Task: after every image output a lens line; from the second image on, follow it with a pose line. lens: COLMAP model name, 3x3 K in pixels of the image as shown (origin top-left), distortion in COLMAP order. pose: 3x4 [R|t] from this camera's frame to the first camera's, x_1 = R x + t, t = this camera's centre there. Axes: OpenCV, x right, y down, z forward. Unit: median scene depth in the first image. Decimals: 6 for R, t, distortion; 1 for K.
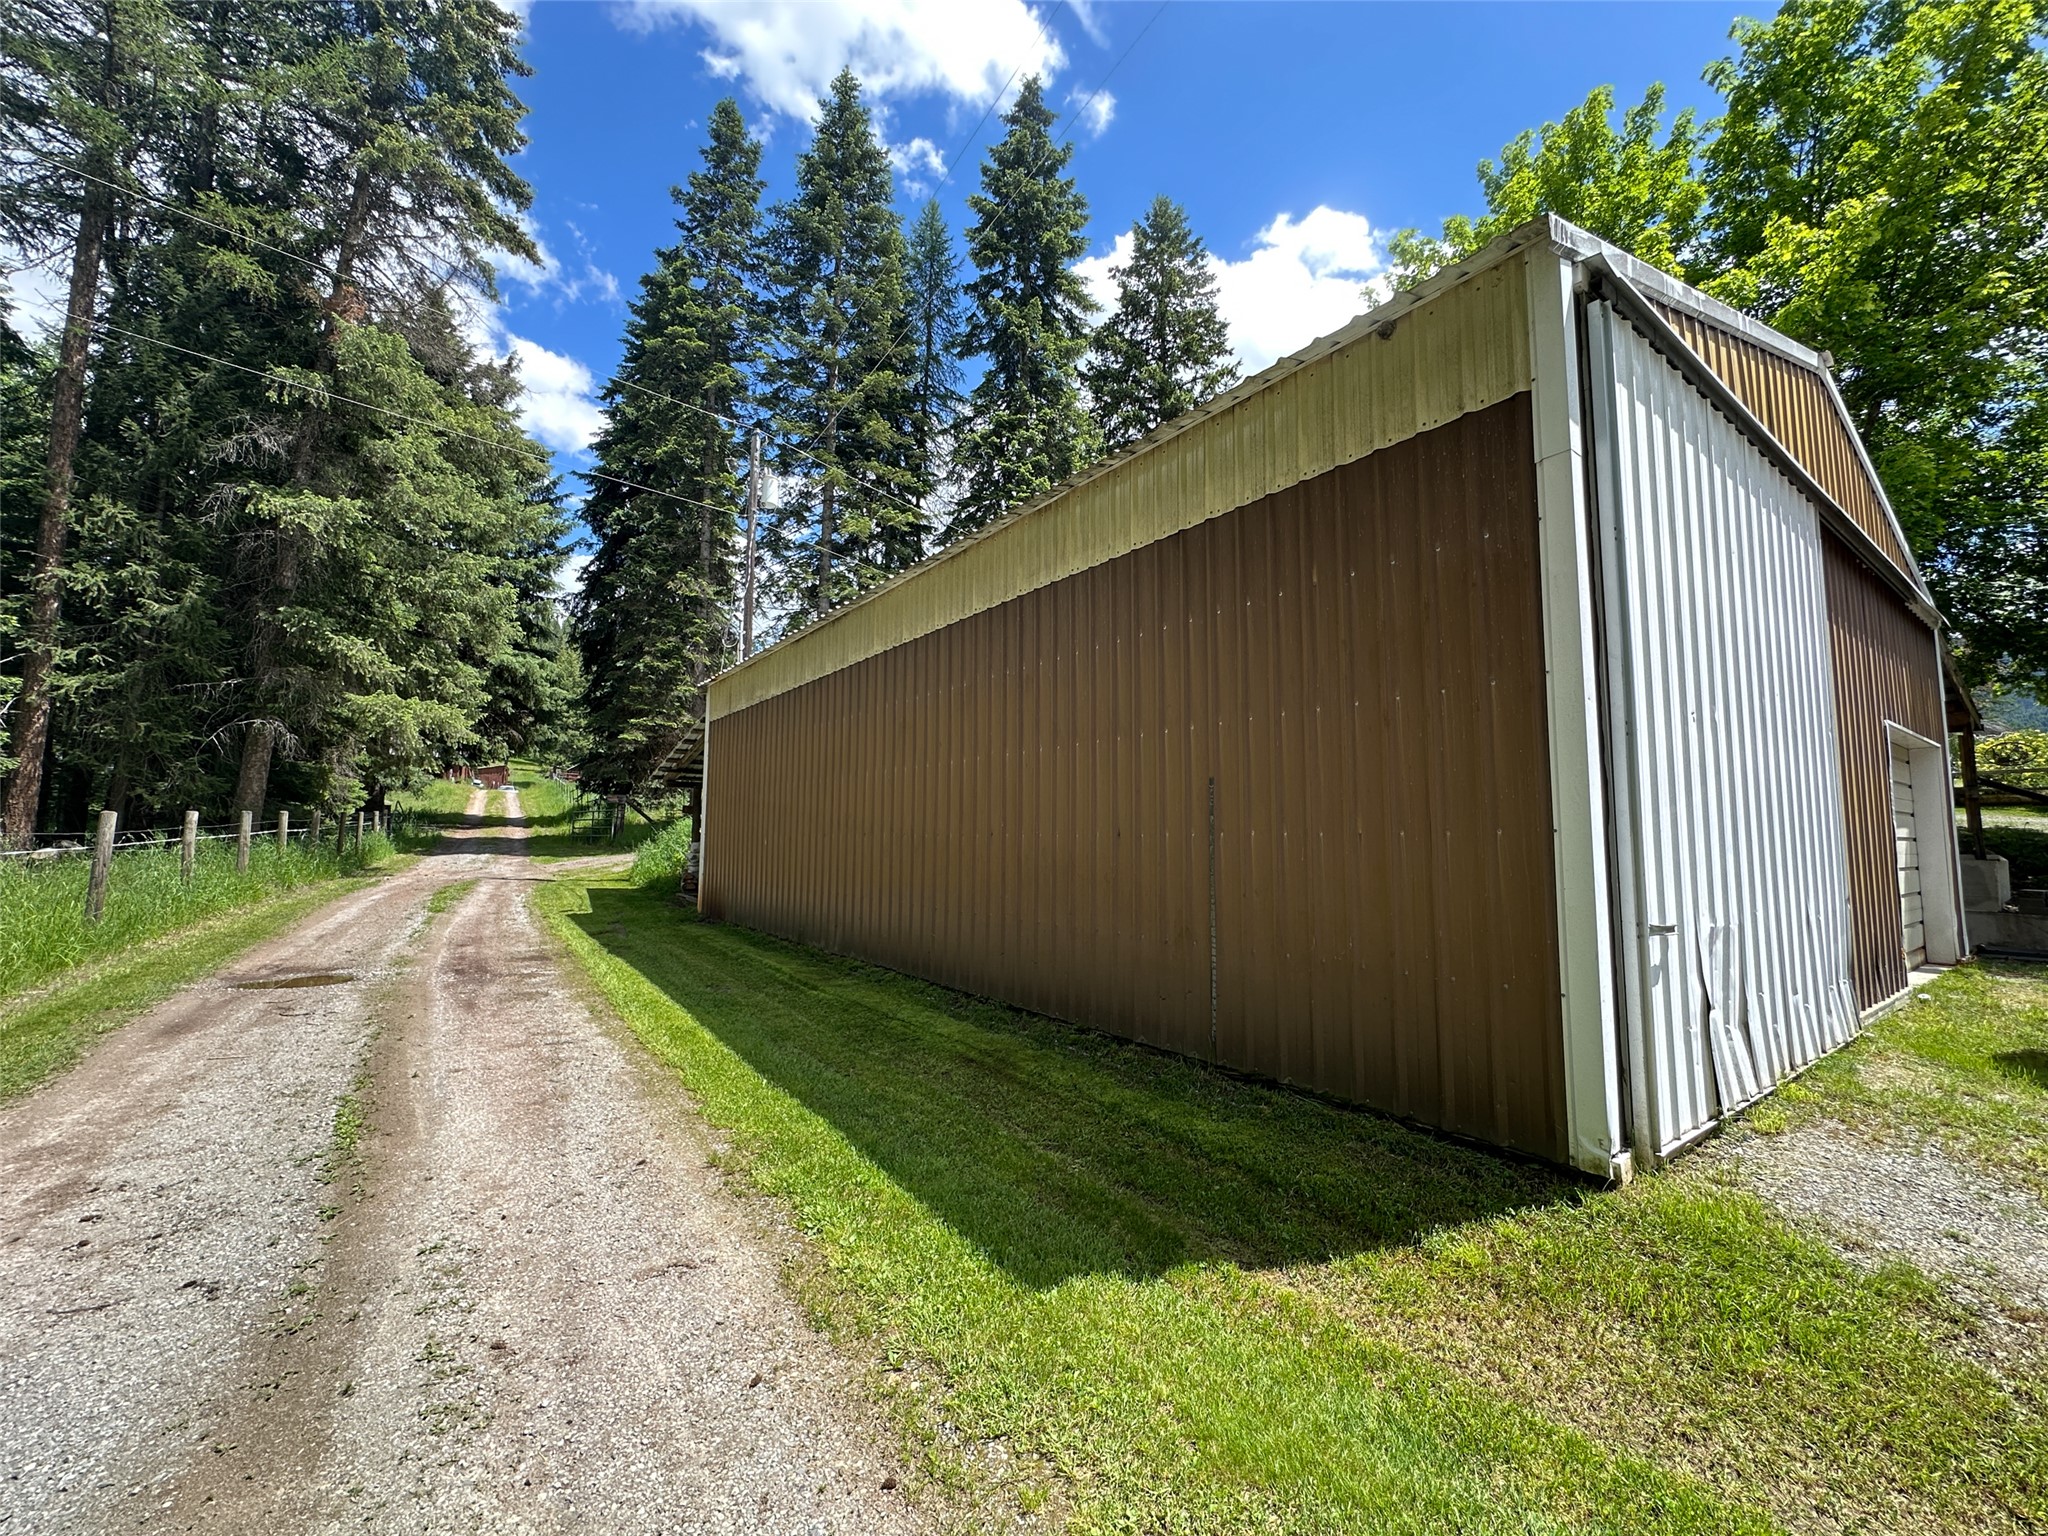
lens RADIAL K [[824.0, 0, 1023.3], [0, 824.0, 763.4], [0, 0, 1]] dist [0.007241, 0.002254]
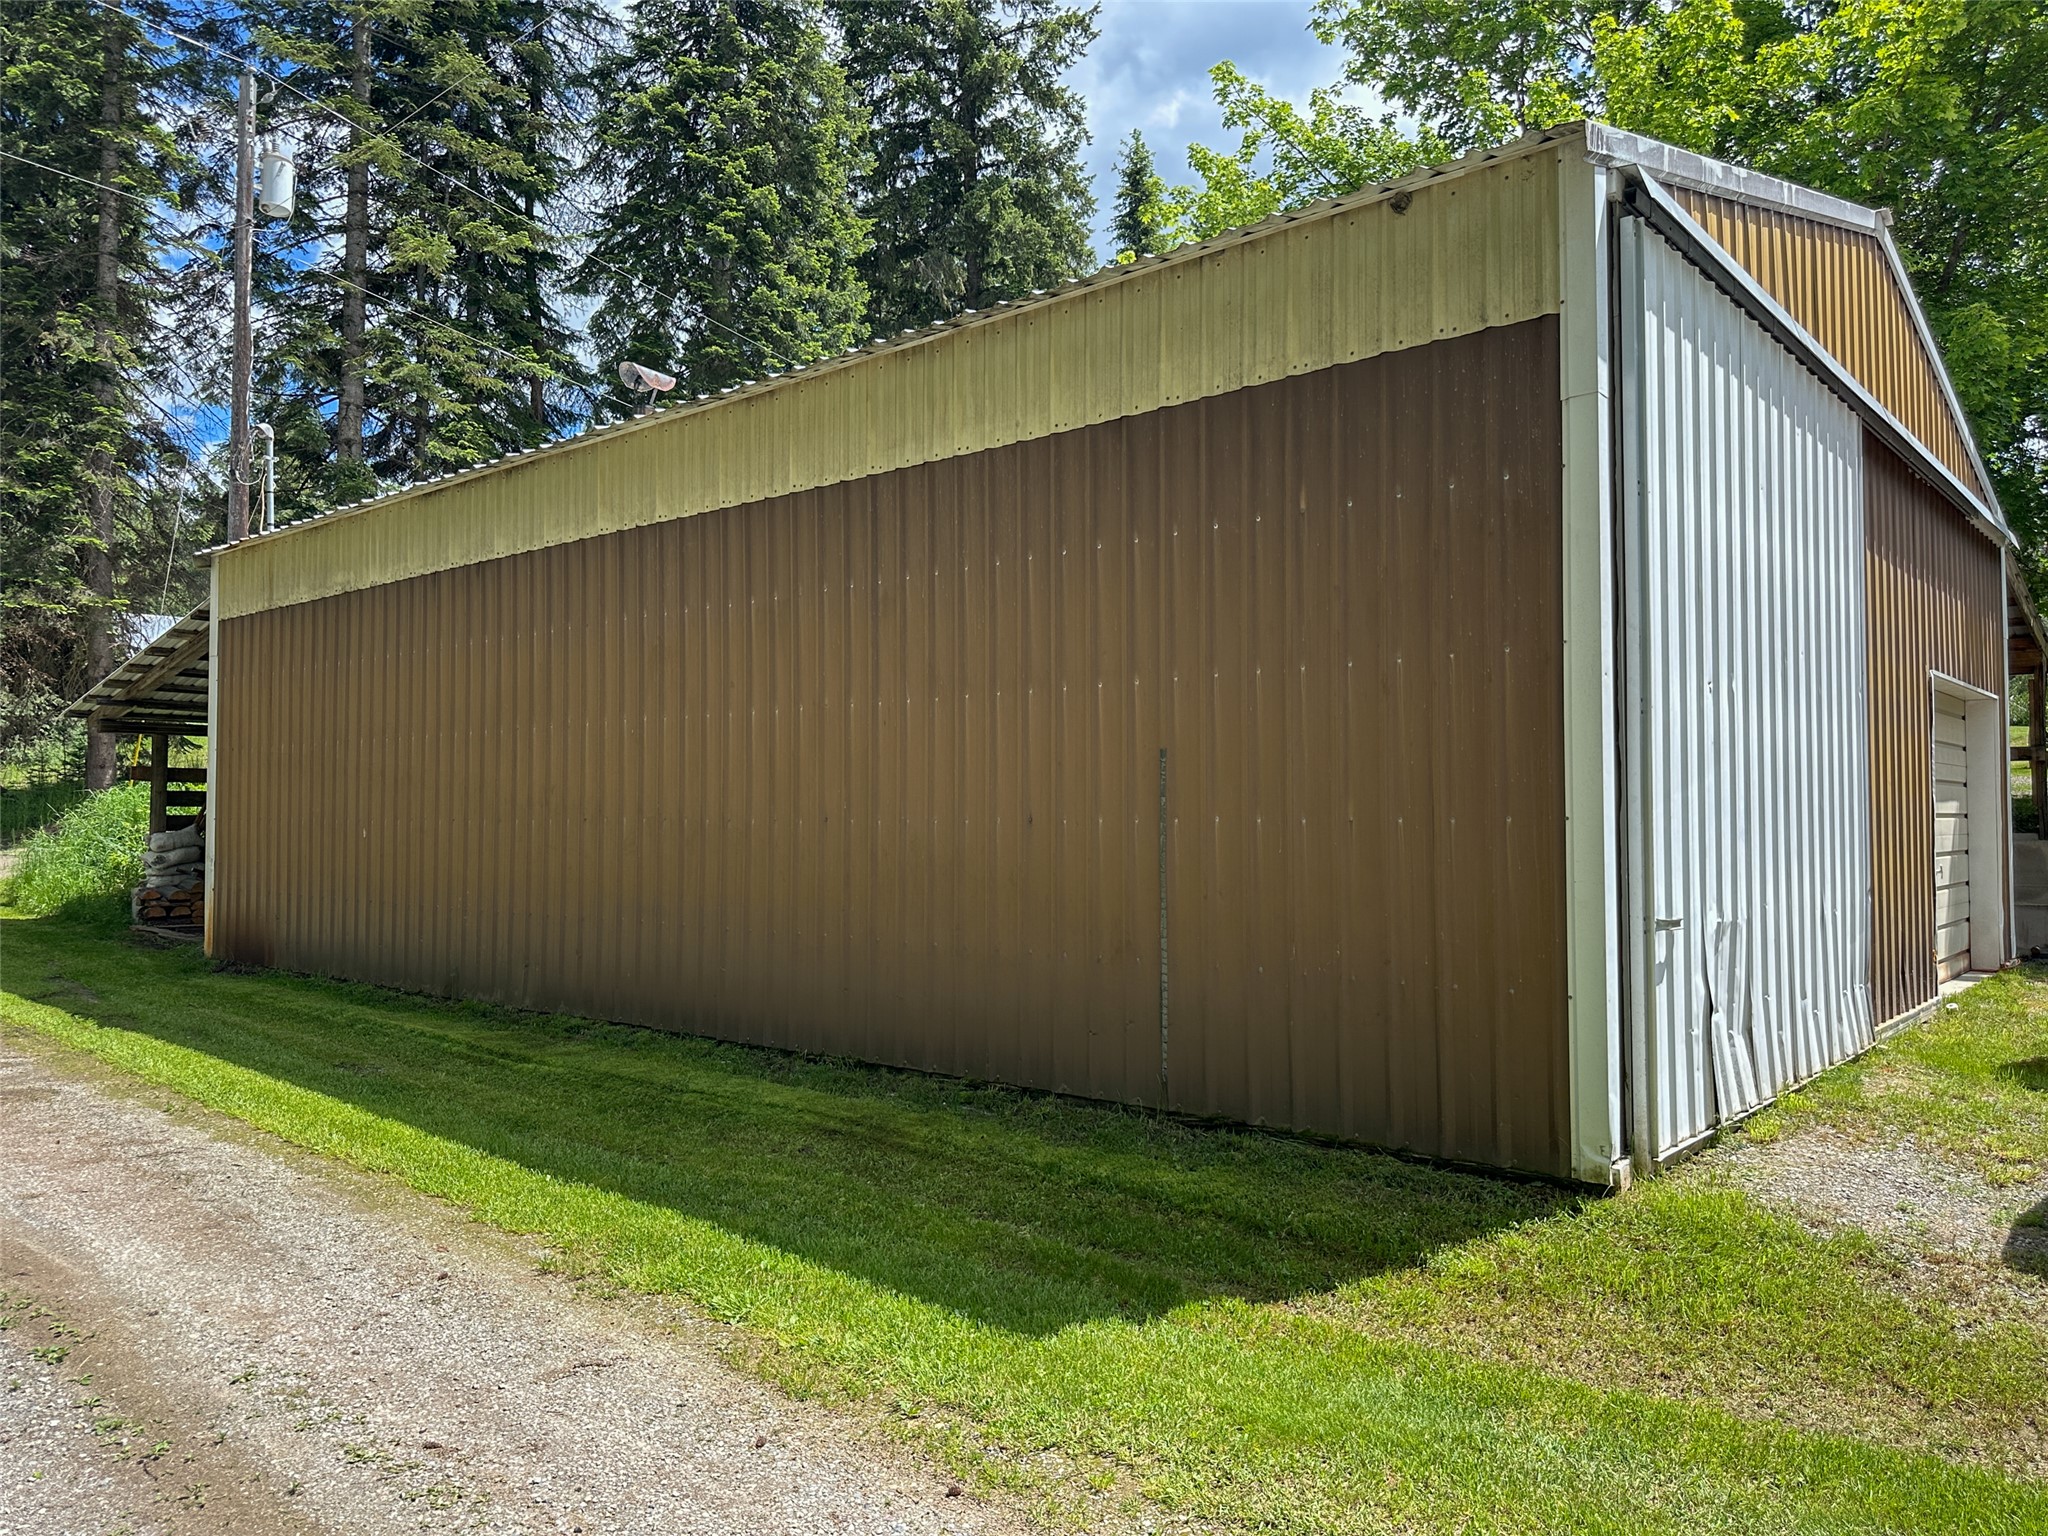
lens RADIAL K [[1430.0, 0, 1018.6], [0, 1430.0, 759.6], [0, 0, 1]] dist [0.065437, -0.033629]
pose [[0.975905, 0.000867, 0.218194, -0.211720], [-0.012410, 0.998594, 0.051538, -0.042181], [-0.217842, -0.053004, 0.974544, -0.298655]]
